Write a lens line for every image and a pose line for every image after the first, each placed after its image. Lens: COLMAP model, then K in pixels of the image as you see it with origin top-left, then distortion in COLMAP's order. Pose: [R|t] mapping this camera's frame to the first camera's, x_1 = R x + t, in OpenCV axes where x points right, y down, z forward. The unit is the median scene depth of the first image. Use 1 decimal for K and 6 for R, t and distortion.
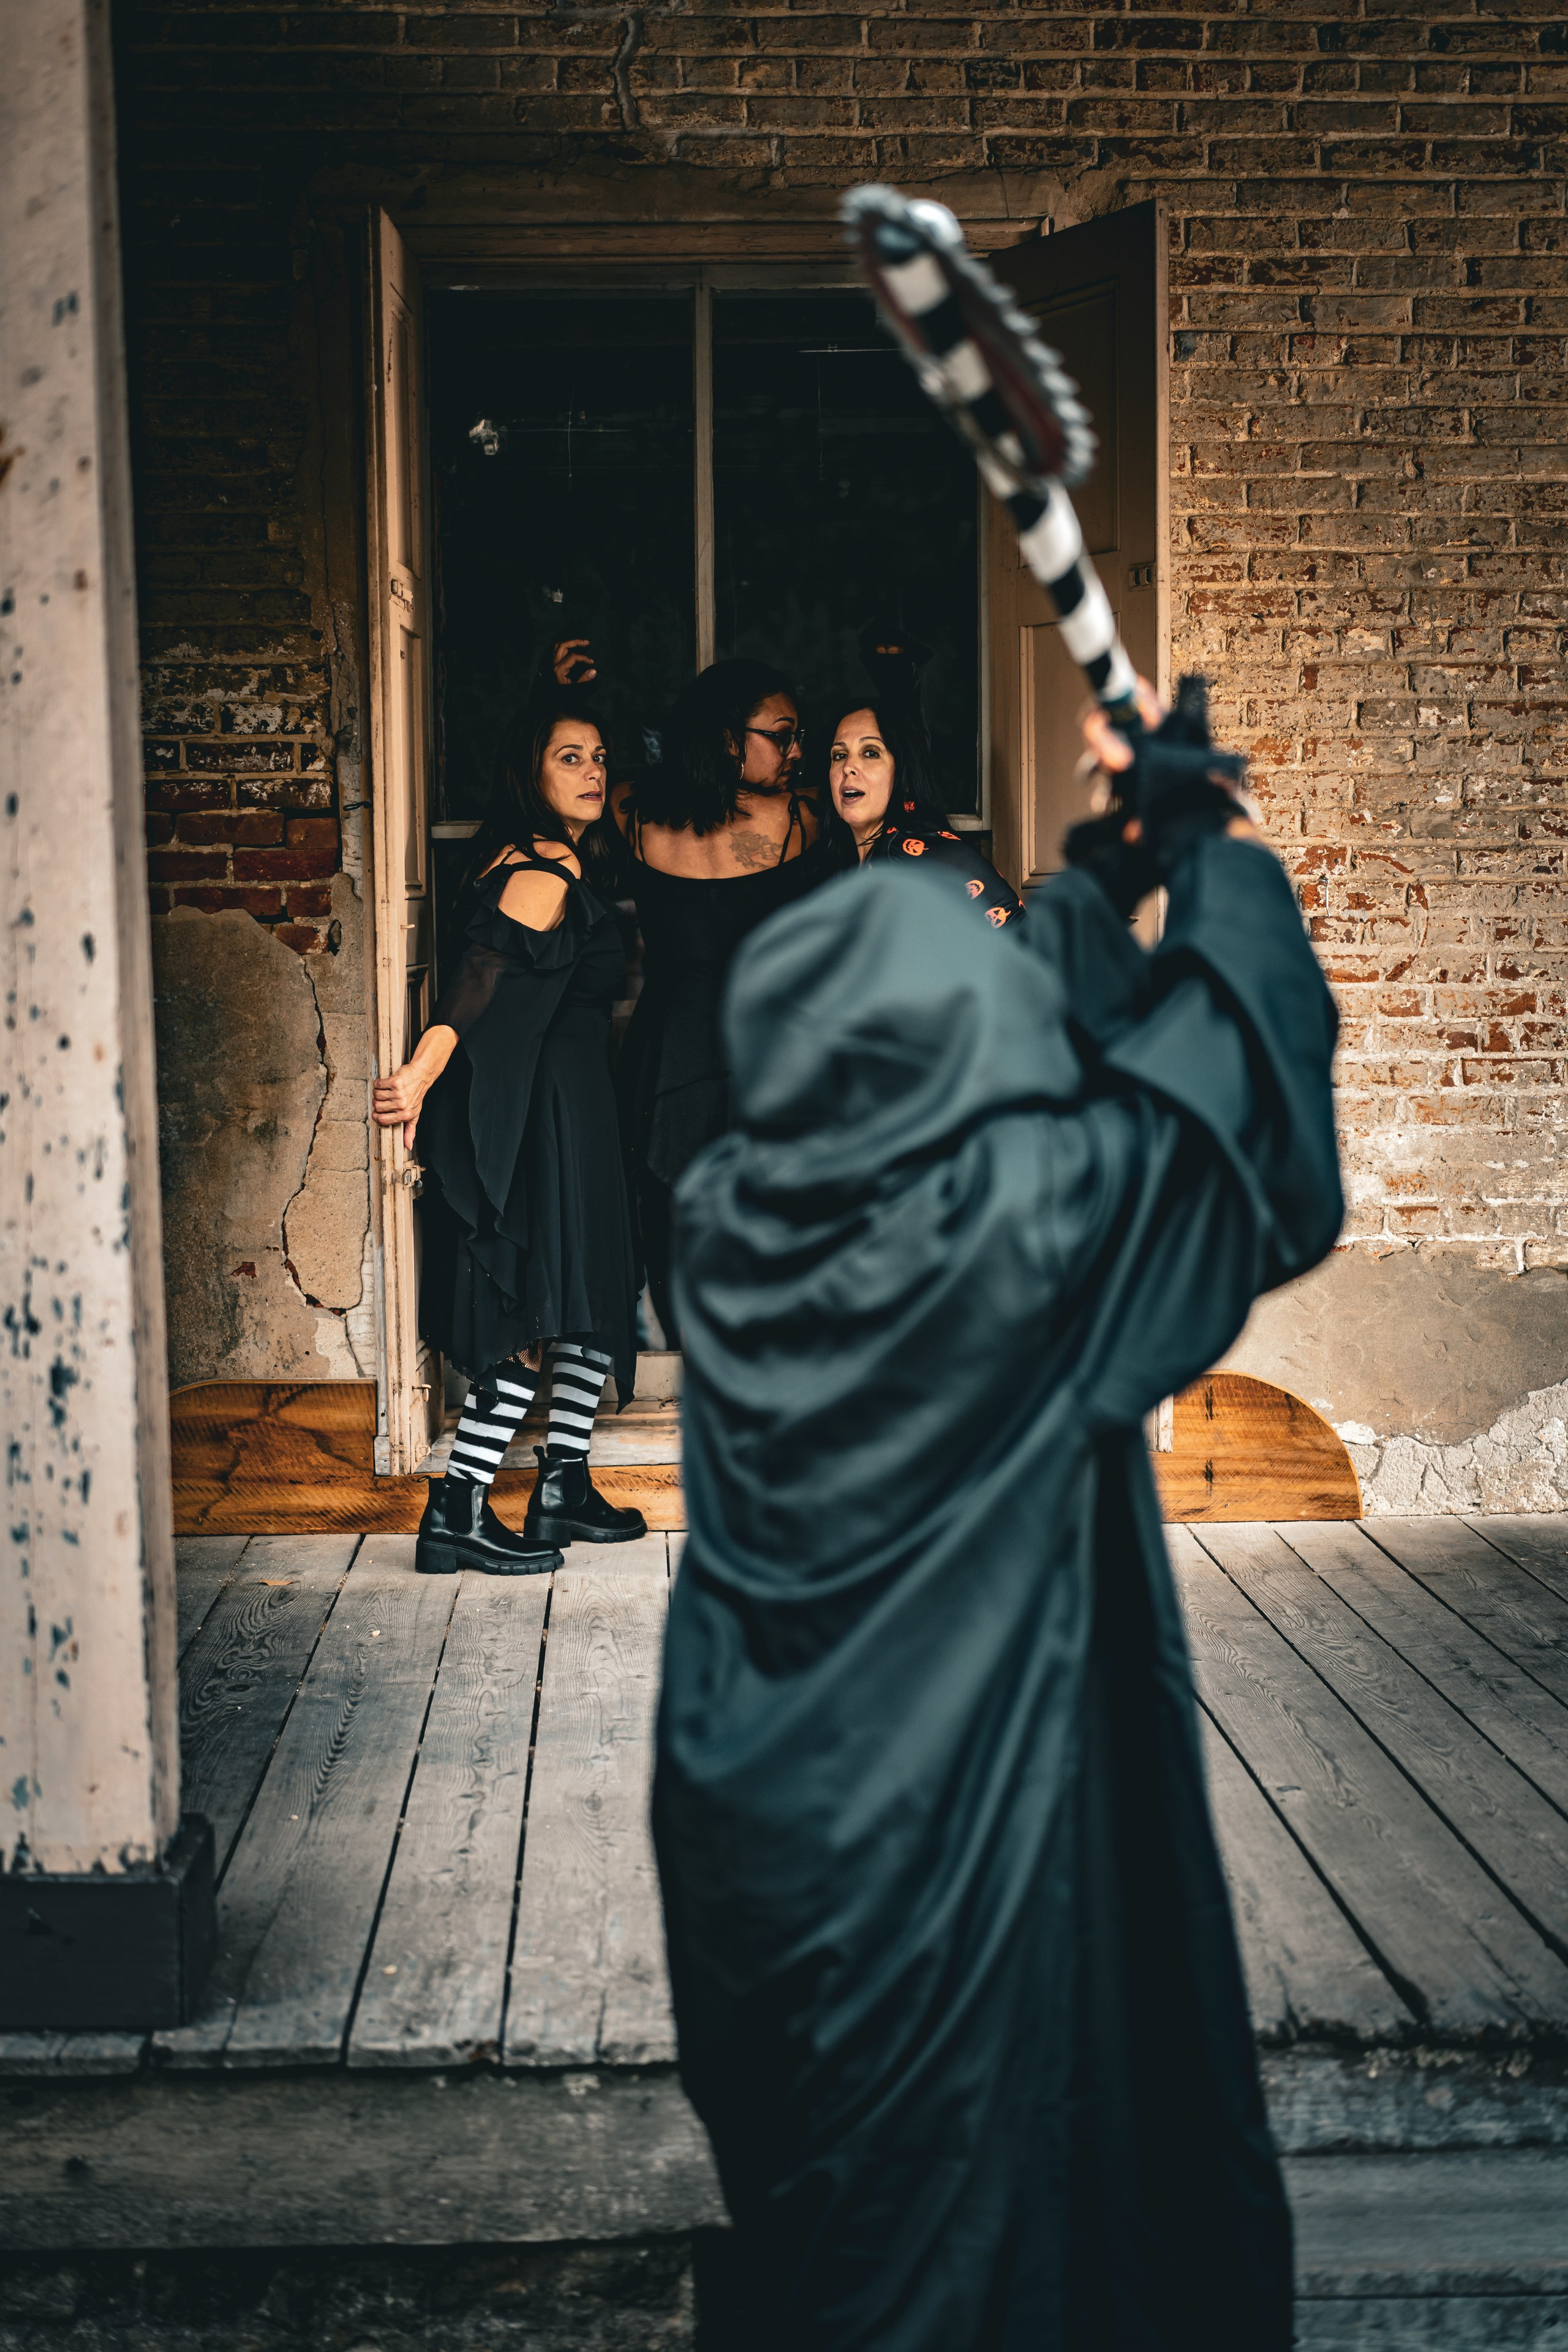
lens RADIAL K [[3767.2, 0, 784.0], [0, 3767.2, 1176.0], [0, 0, 1]] dist [-0.013340, -0.028687]
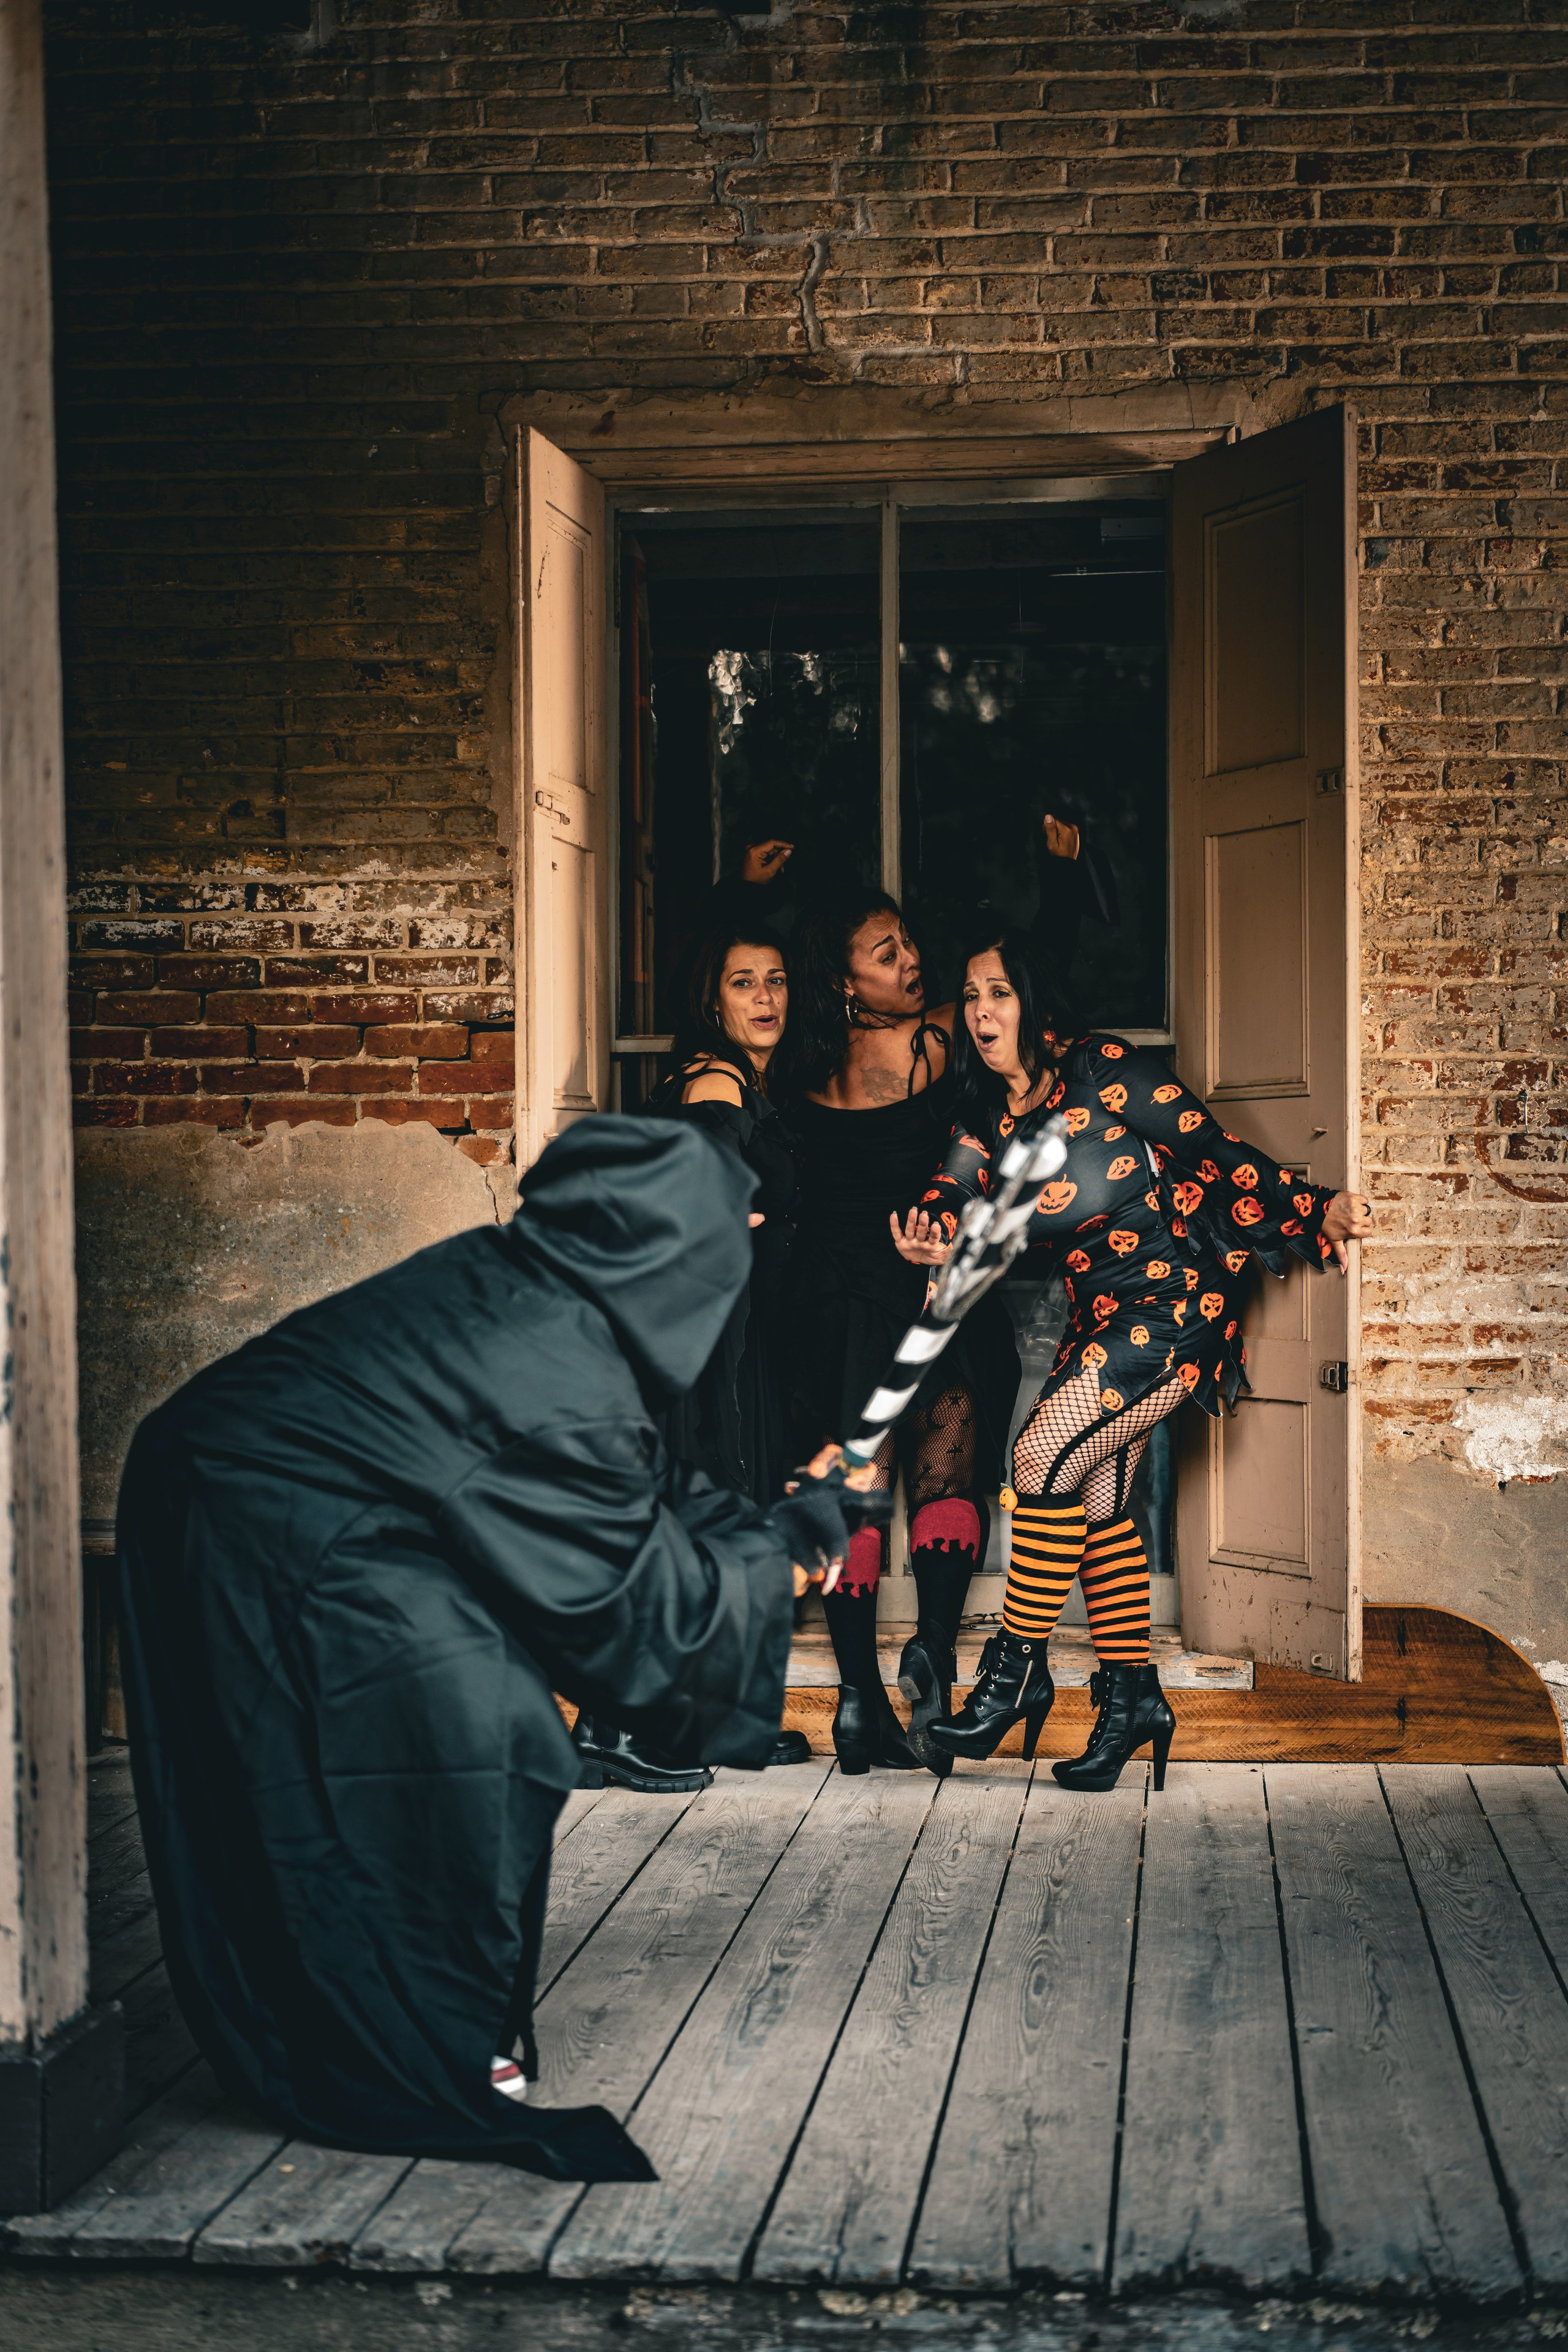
lens RADIAL K [[3736.2, 0, 784.0], [0, 3736.2, 1176.0], [0, 0, 1]] dist [-0.009281, -0.049479]
pose [[0.988039, 0.005705, -0.154102, 0.105598], [-0.016613, 0.997437, -0.069589, 0.011897], [0.153310, 0.071317, 0.985601, 0.028795]]
